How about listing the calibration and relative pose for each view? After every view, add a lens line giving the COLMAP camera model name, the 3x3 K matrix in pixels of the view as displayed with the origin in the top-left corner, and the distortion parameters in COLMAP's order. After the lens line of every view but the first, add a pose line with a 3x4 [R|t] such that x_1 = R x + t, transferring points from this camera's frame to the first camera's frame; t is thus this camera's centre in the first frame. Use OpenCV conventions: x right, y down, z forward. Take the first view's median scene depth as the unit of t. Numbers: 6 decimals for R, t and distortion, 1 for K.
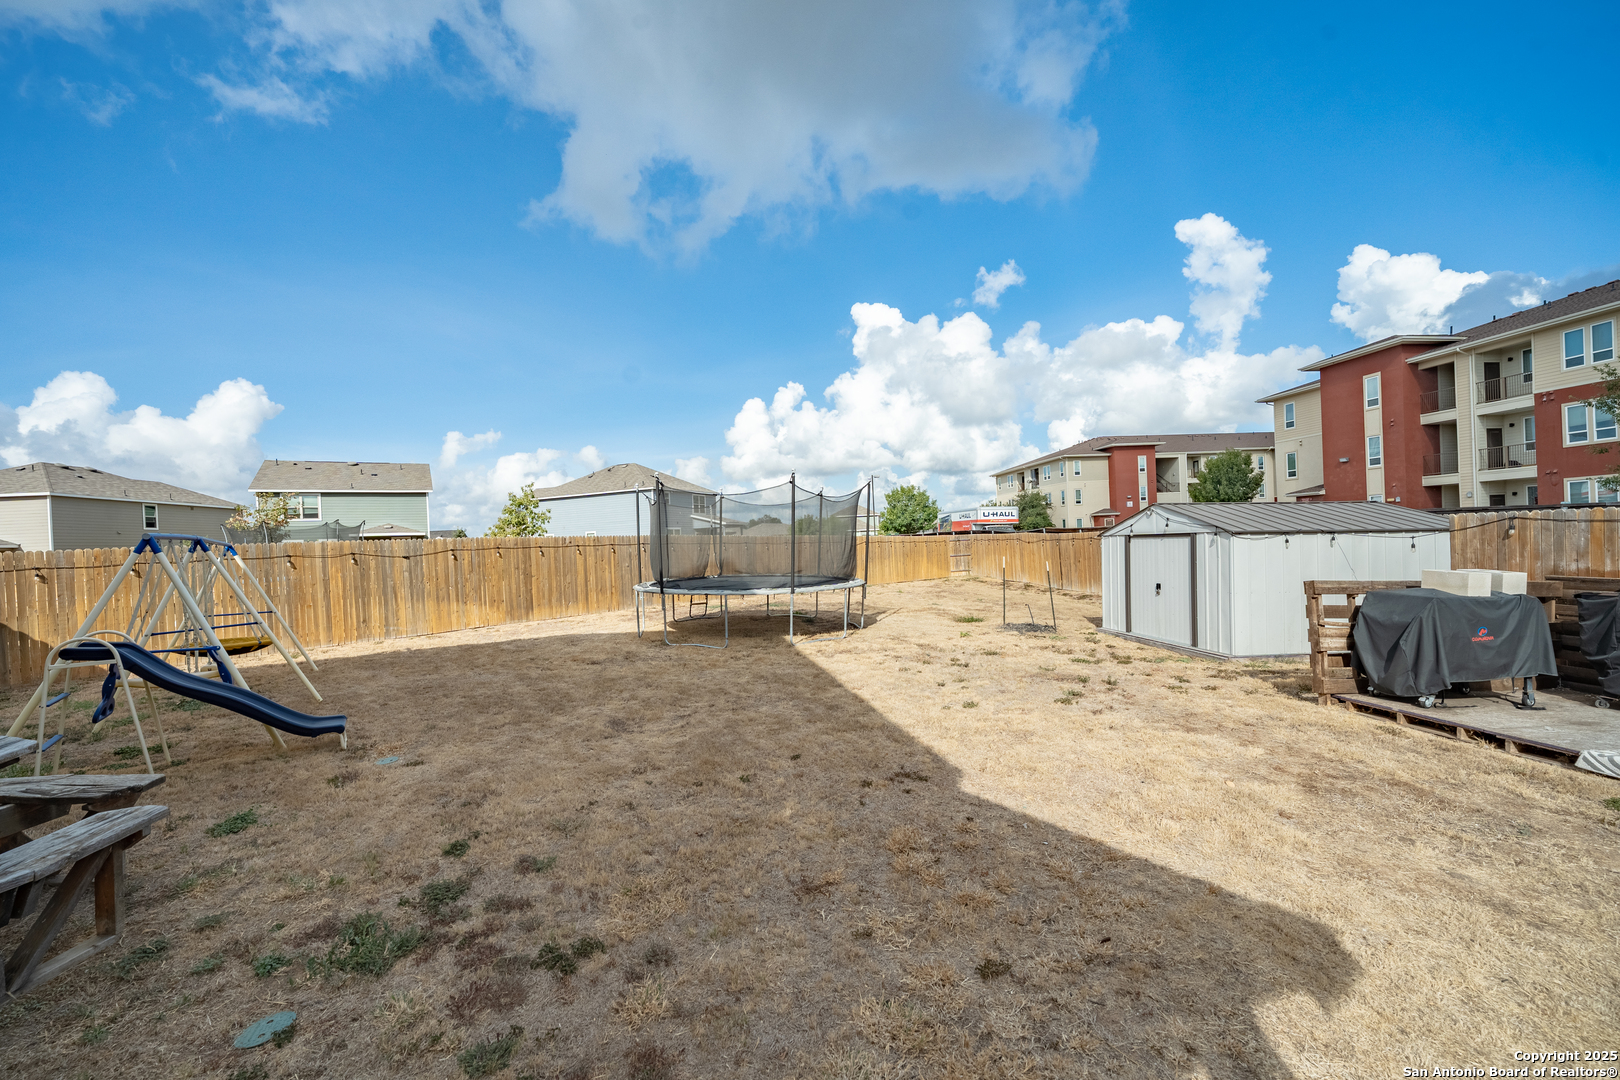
lens RADIAL K [[685.2, 0, 809.5], [0, 685.2, 548.3], [0, 0, 1]] dist [0.002531, 0.000331]
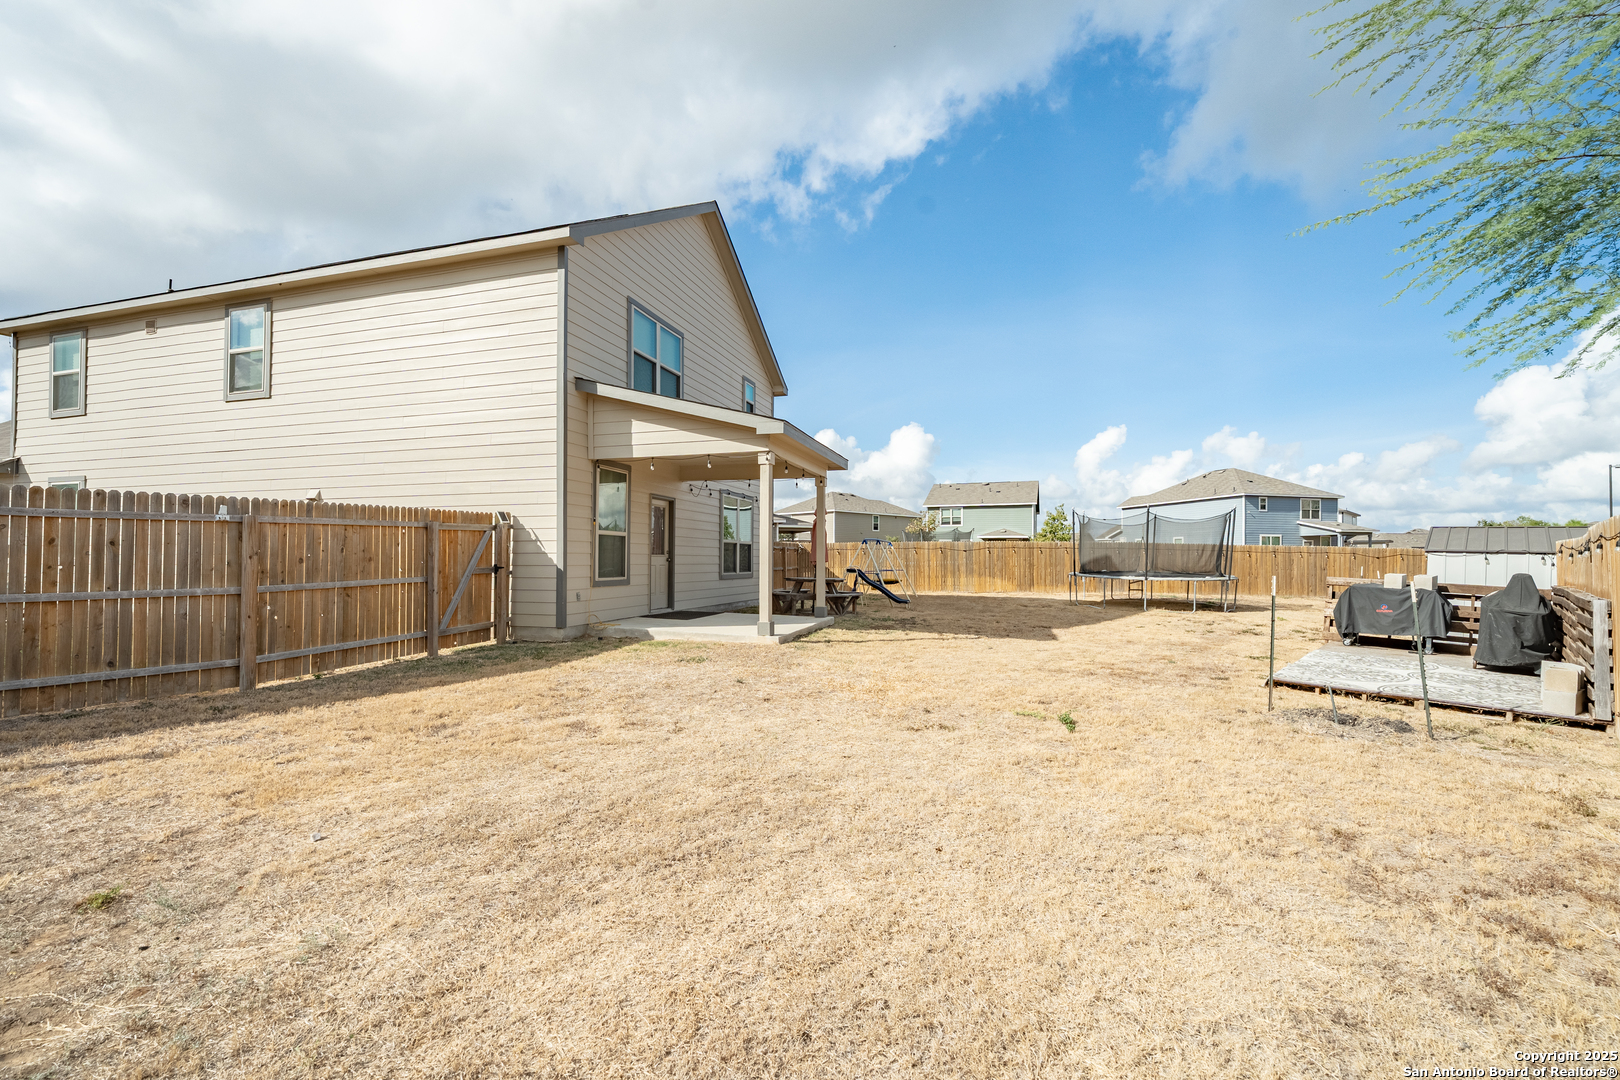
lens RADIAL K [[685.2, 0, 808.1], [0, 685.2, 544.8], [0, 0, 1]] dist [0.002531, 0.000331]
pose [[0.647785, 0.025584, -0.761393, 0.548673], [-0.032791, 0.999446, 0.005685, -0.001534], [0.761117, 0.021284, 0.648266, -0.538714]]
